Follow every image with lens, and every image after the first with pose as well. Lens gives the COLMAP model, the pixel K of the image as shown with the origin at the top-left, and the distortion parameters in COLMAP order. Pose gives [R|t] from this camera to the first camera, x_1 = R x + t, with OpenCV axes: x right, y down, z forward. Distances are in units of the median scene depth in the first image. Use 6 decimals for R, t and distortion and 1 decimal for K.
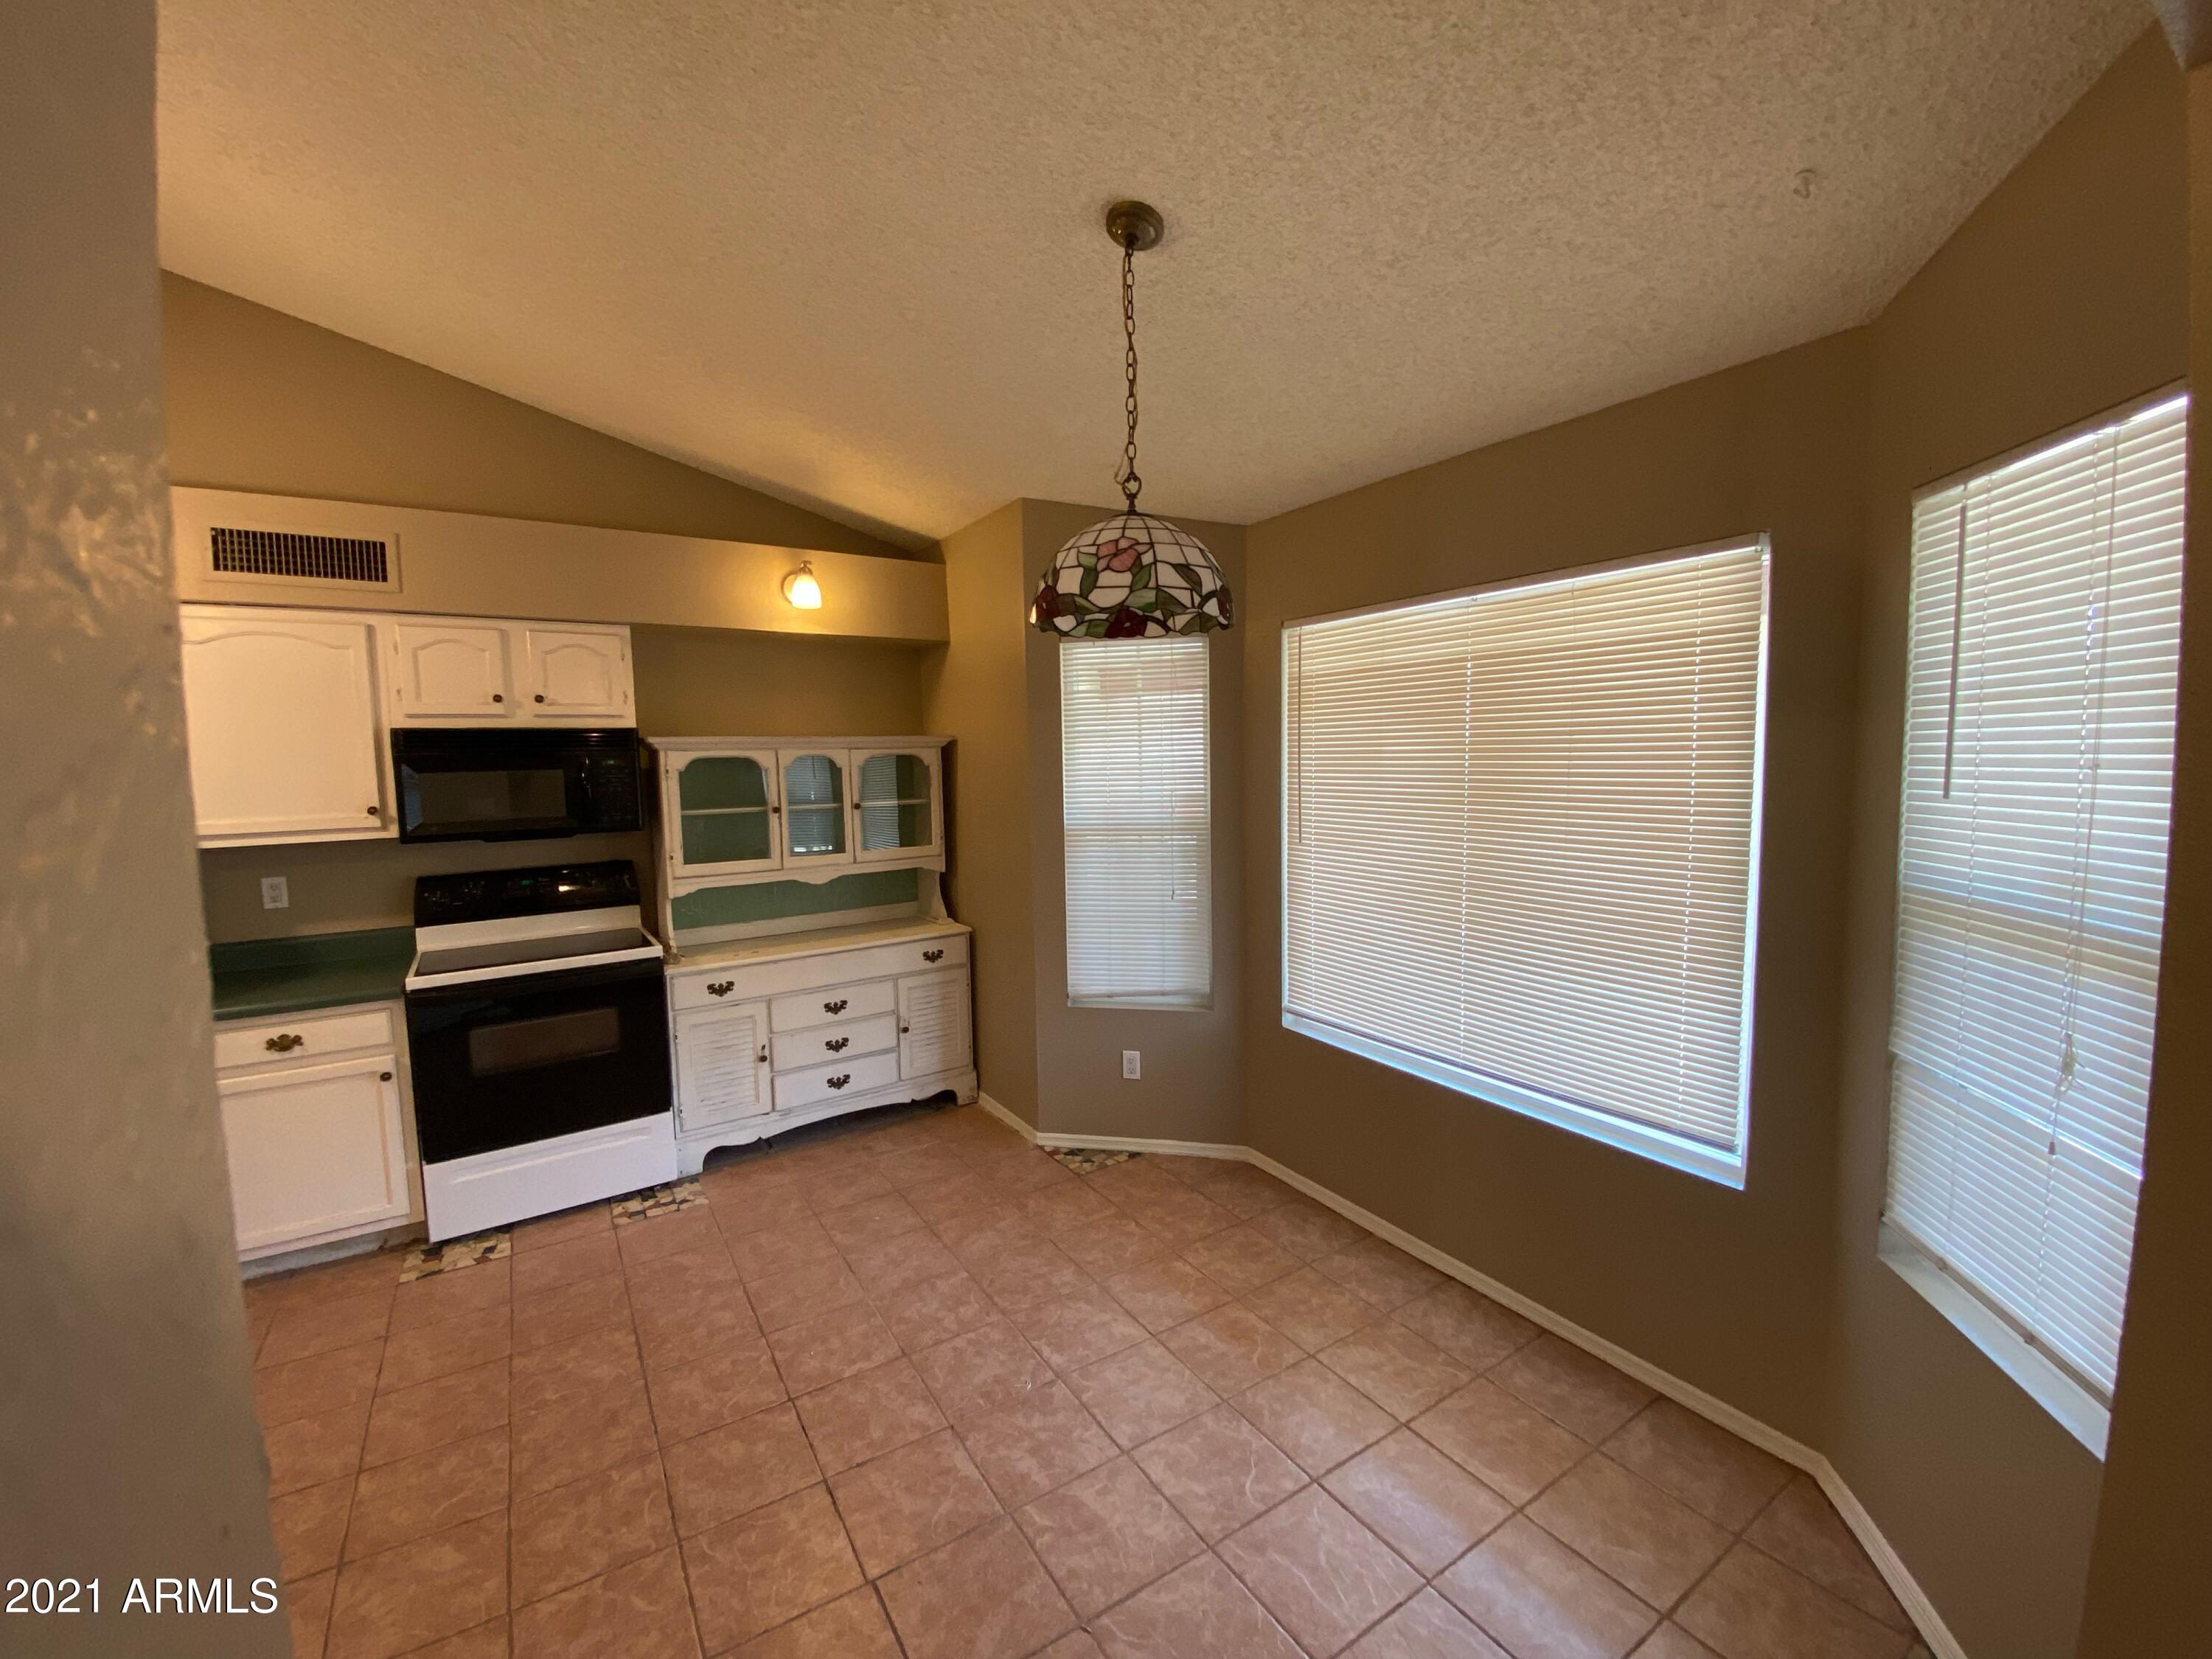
lens RADIAL K [[904.4, 0, 1107.2], [0, 904.4, 821.7], [0, 0, 1]] dist [0.010282, -0.014673]
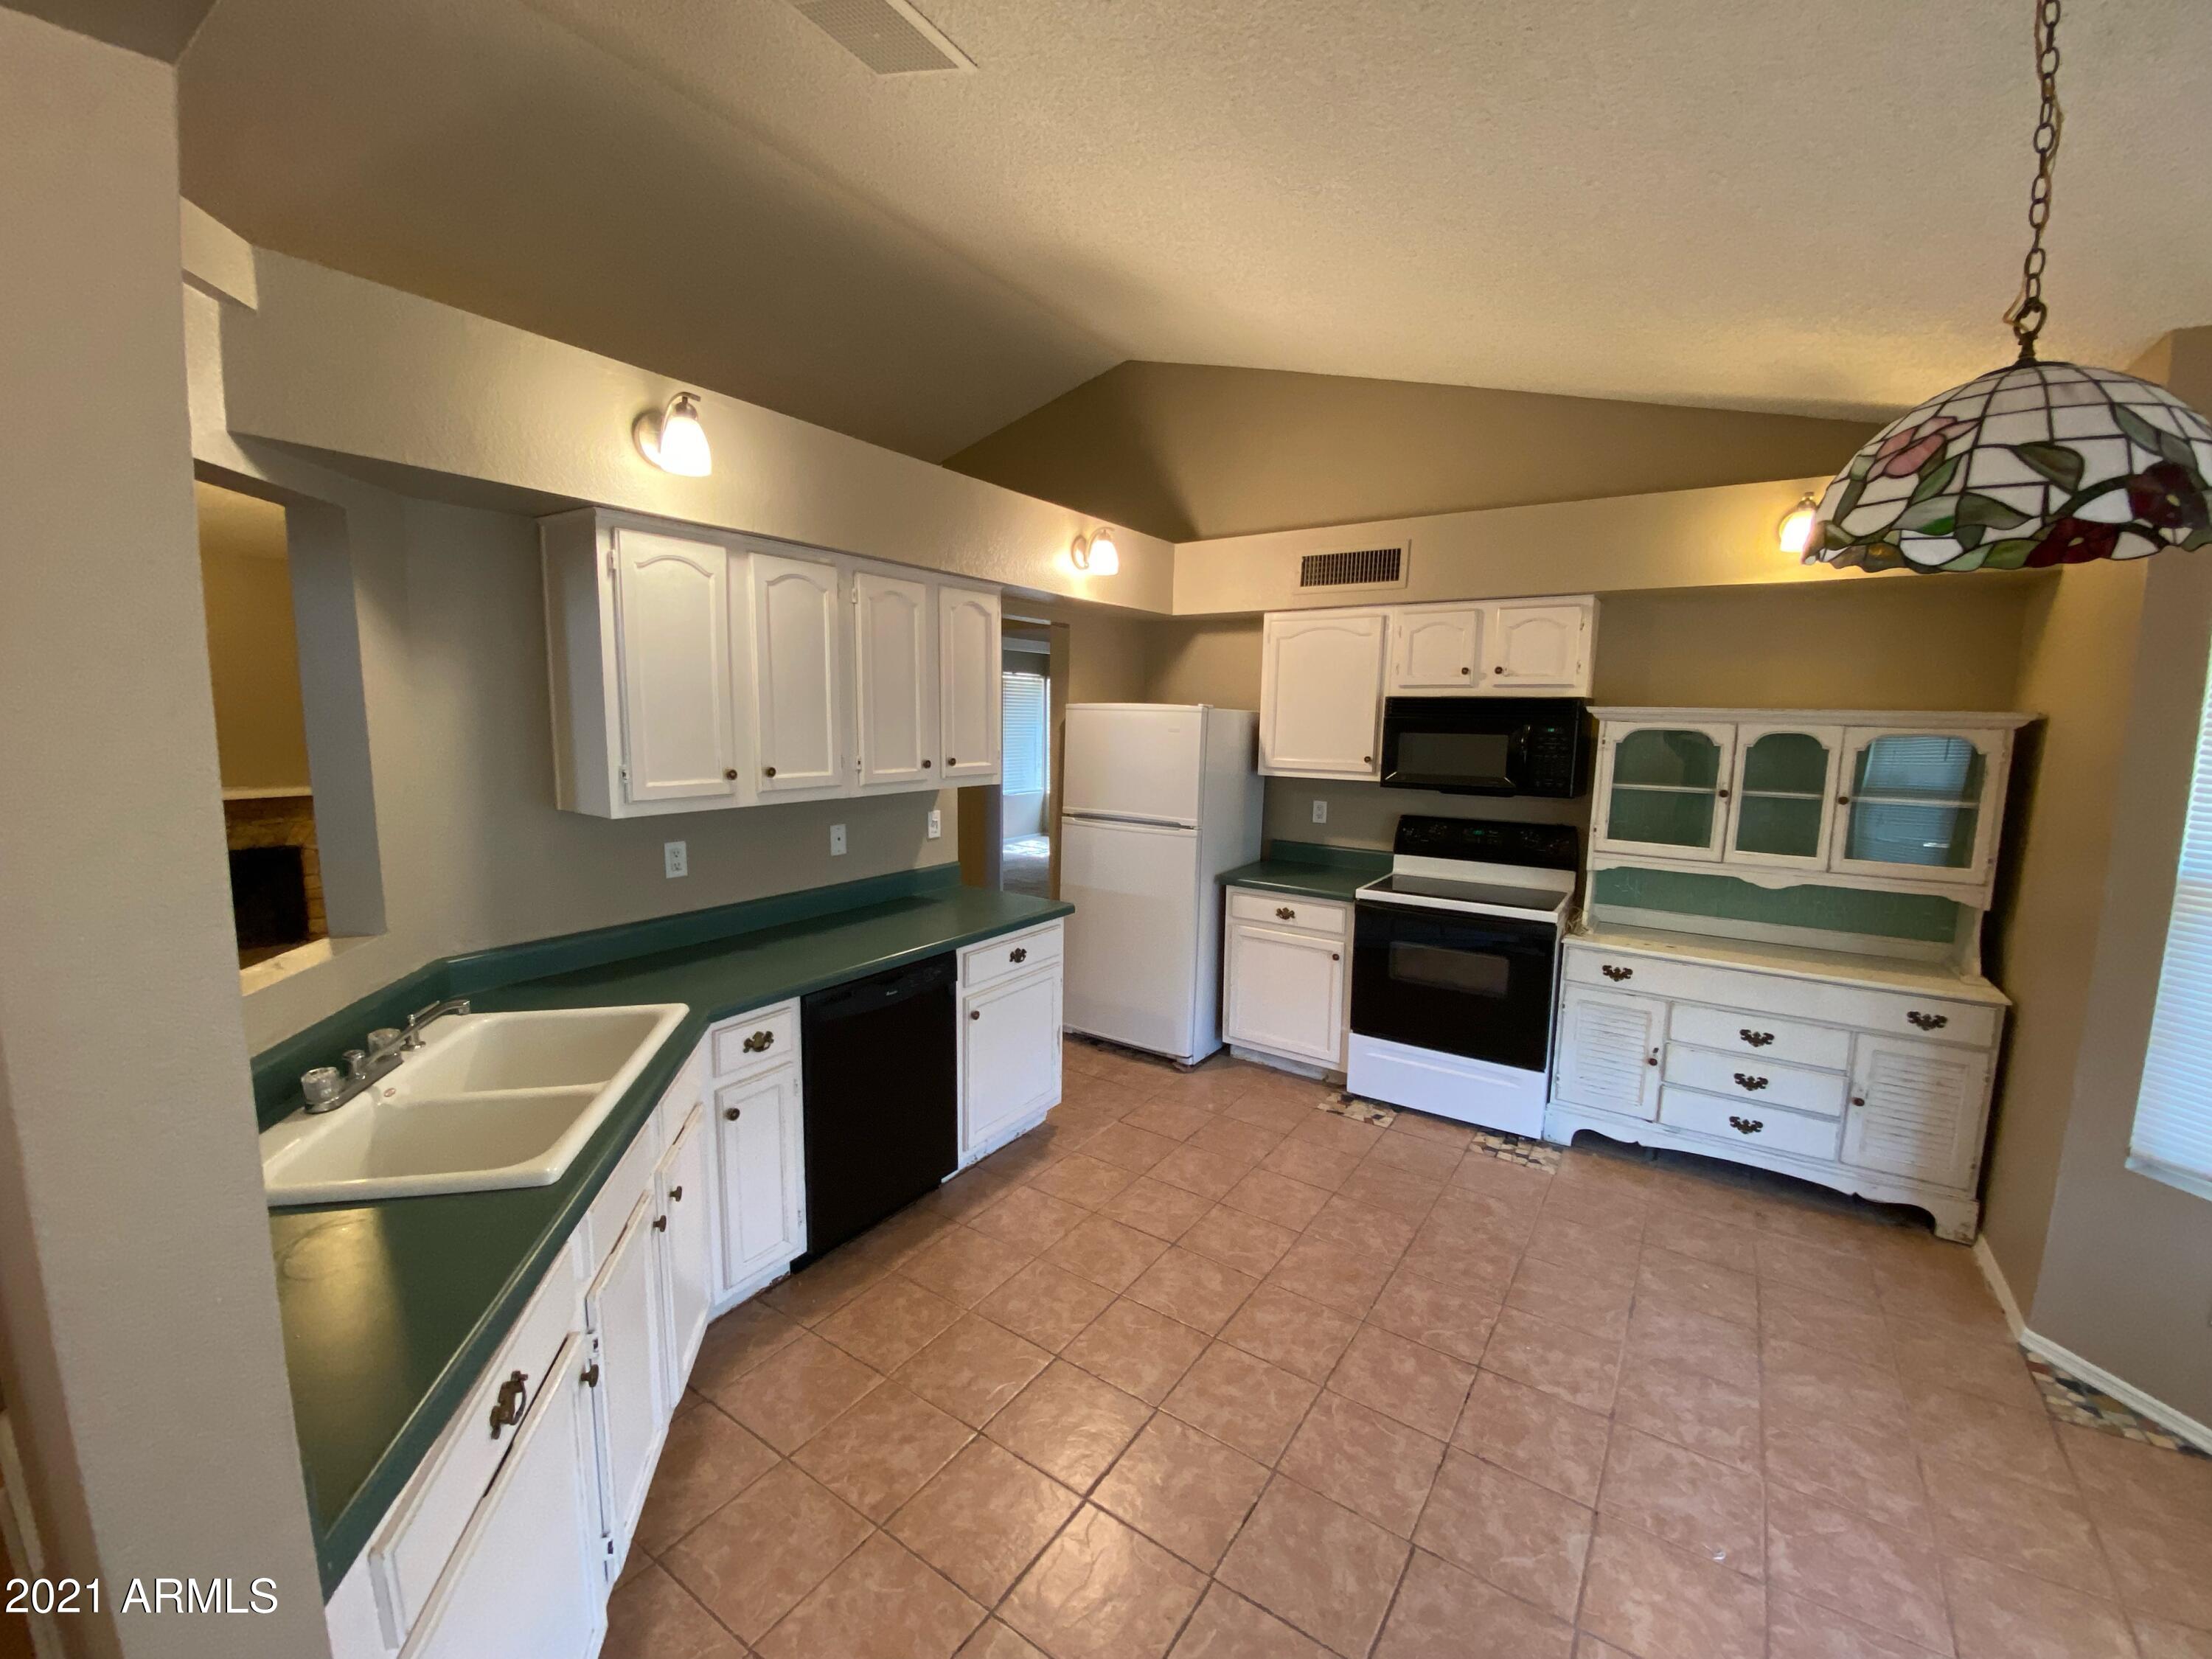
lens RADIAL K [[904.4, 0, 1100.4], [0, 904.4, 819.0], [0, 0, 1]] dist [0.010282, -0.014673]
pose [[0.385991, 0.136748, -0.912311, 0.243967], [-0.102541, 0.989184, 0.104886, -0.023638], [0.916786, 0.053064, 0.395839, 0.131212]]
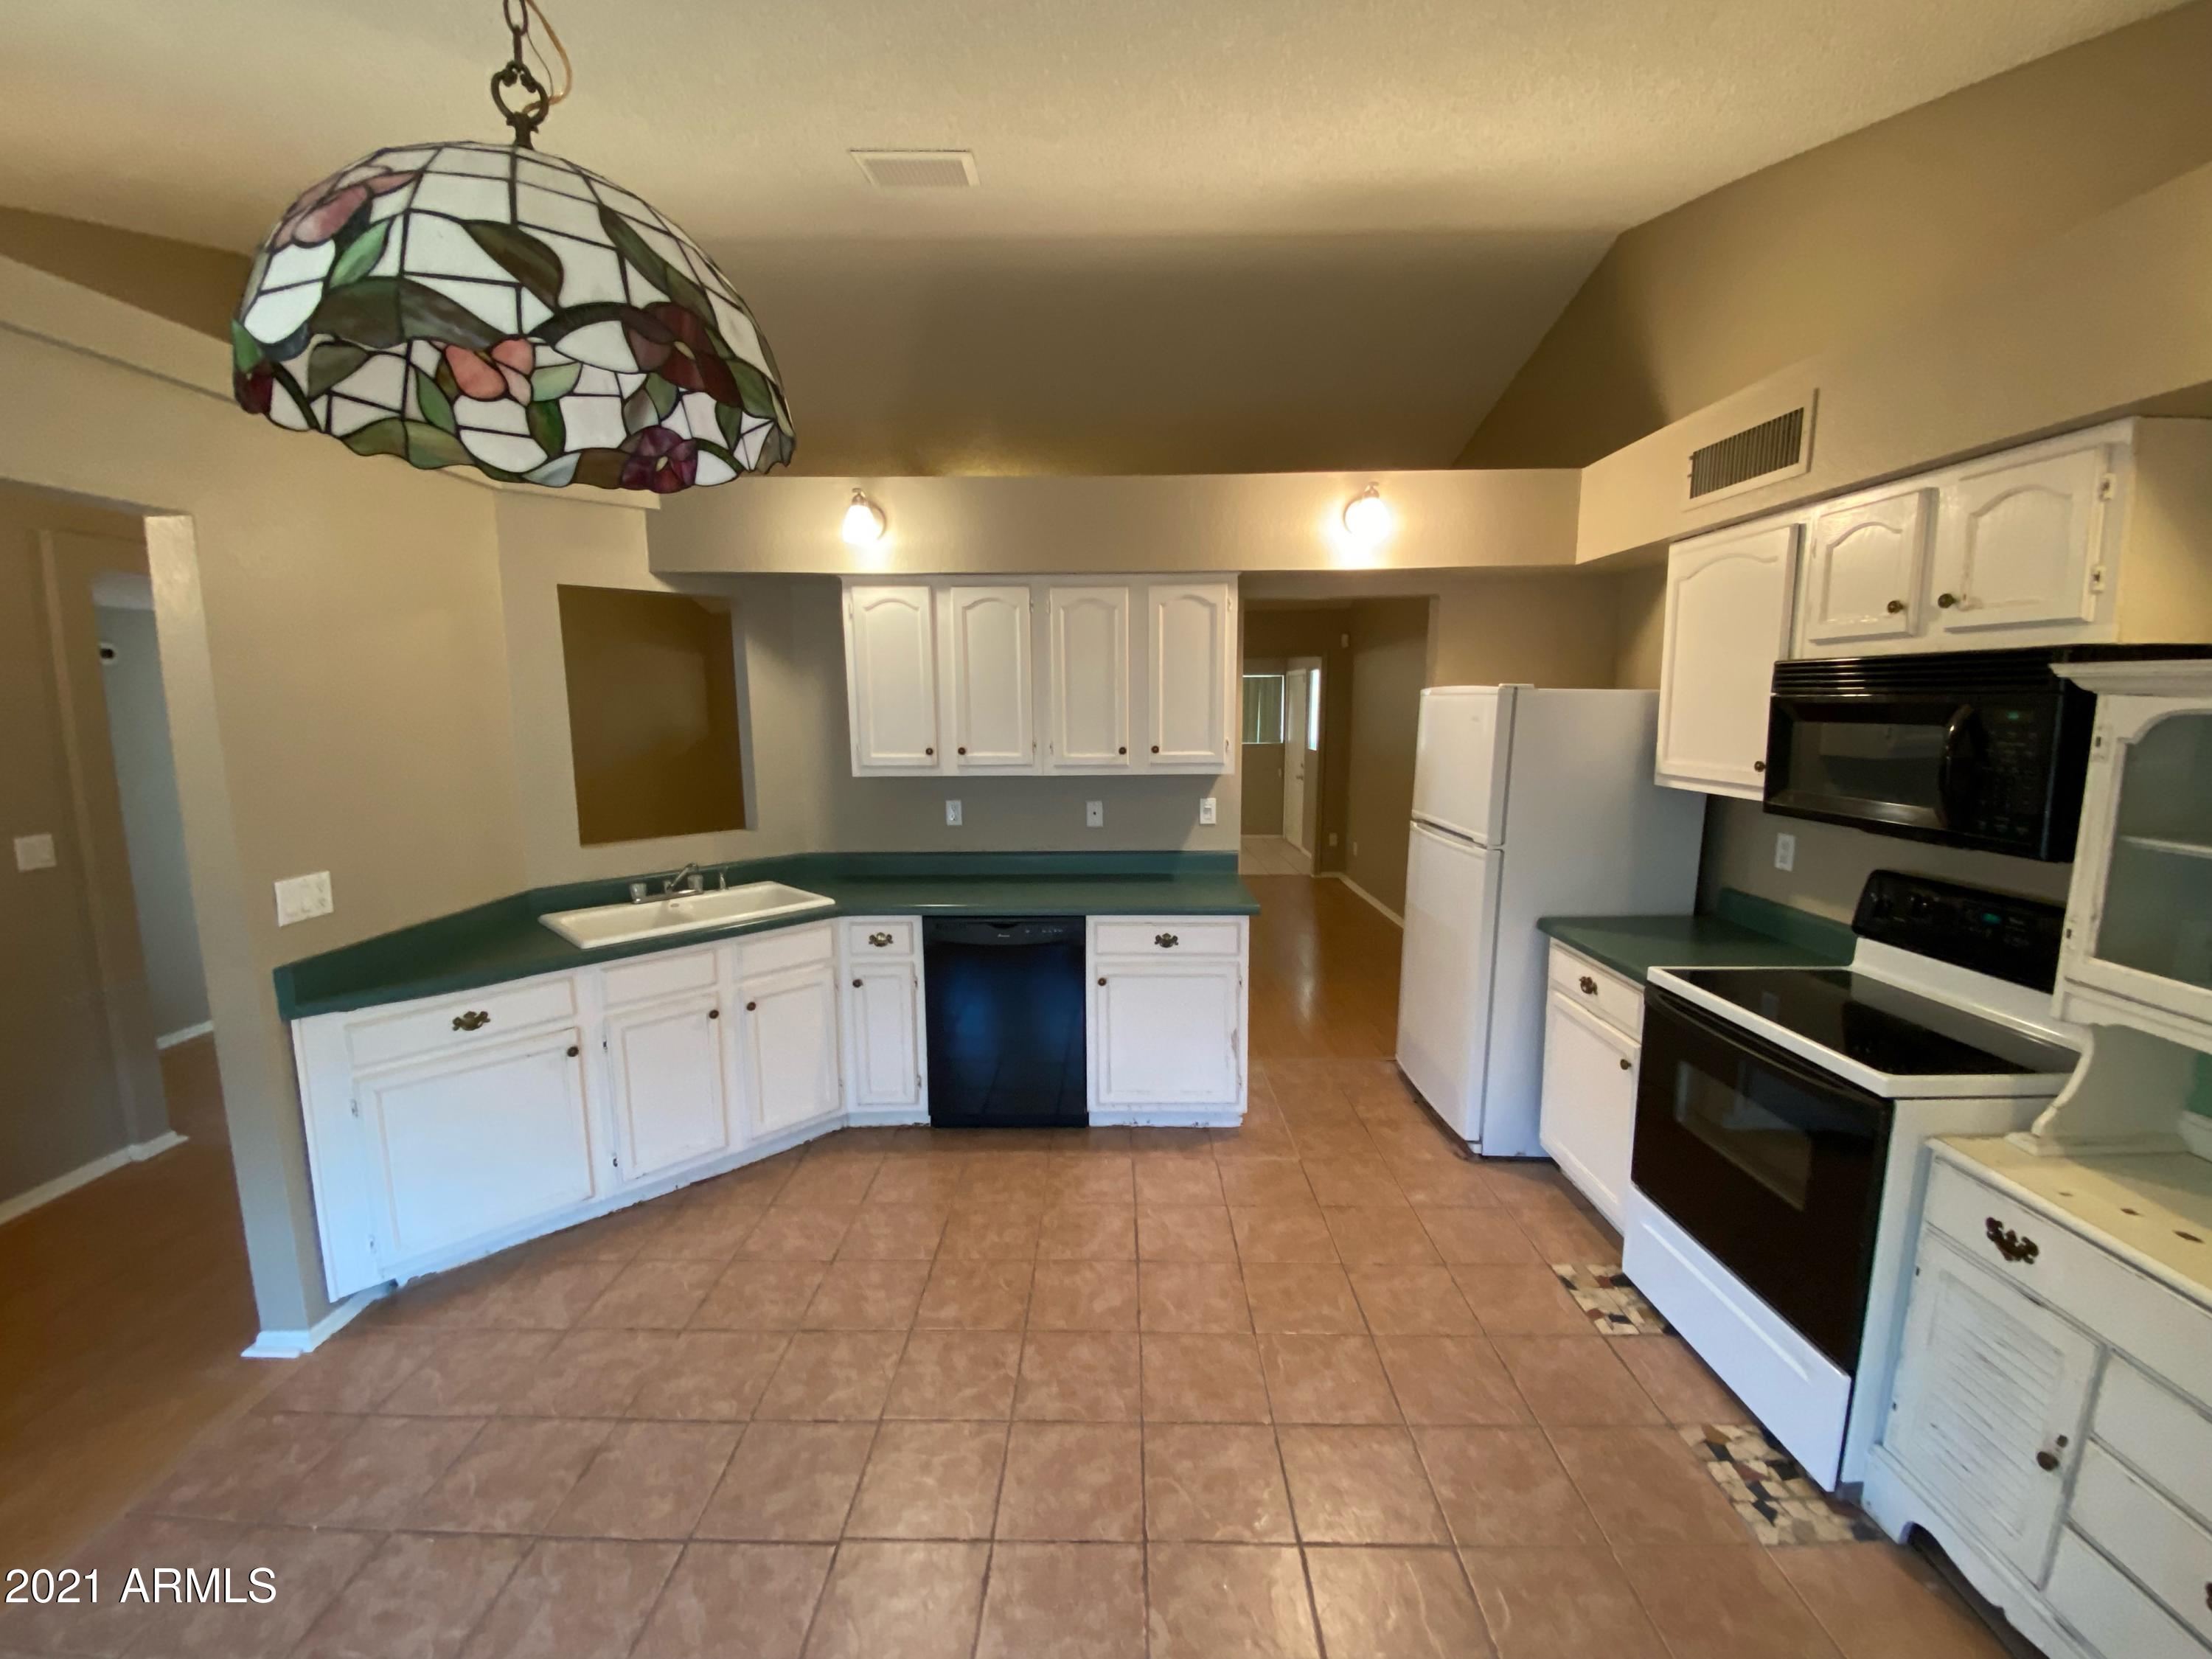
lens RADIAL K [[904.4, 0, 1097.3], [0, 904.4, 812.0], [0, 0, 1]] dist [0.010282, -0.014673]
pose [[-0.561934, 0.121751, -0.818173, 0.172427], [-0.053165, 0.981747, 0.182607, -0.086556], [0.825472, 0.146112, -0.545205, 0.960426]]
